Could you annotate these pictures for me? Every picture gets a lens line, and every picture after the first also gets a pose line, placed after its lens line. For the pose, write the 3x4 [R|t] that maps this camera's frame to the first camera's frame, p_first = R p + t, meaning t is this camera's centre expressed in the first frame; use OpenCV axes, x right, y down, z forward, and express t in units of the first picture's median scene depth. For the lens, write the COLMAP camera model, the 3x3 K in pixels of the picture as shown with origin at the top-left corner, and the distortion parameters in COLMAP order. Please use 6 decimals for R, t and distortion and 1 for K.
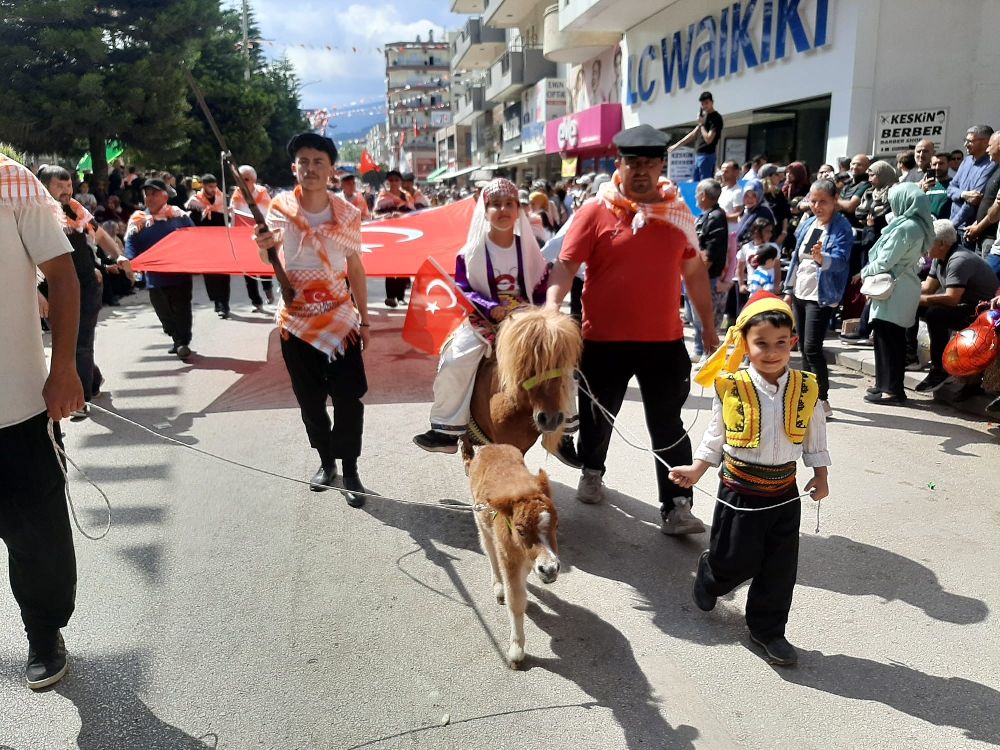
lens RADIAL K [[818.5, 0, 493.2], [0, 818.5, 369.6], [0, 0, 1]] dist [0.102062, -0.214682]
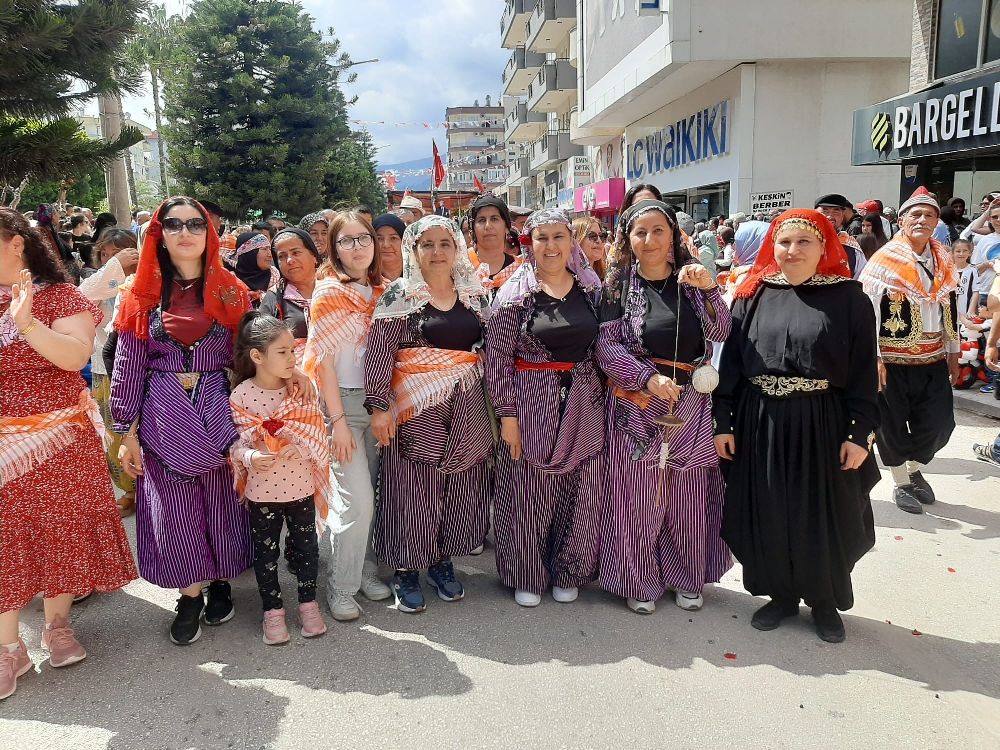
lens RADIAL K [[818.5, 0, 493.2], [0, 818.5, 369.6], [0, 0, 1]] dist [0.102062, -0.214682]
pose [[0.997766, 0.003154, -0.066737, 0.026045], [-0.007031, 0.998296, -0.057936, 0.065248], [0.066440, 0.058276, 0.996087, -0.305626]]
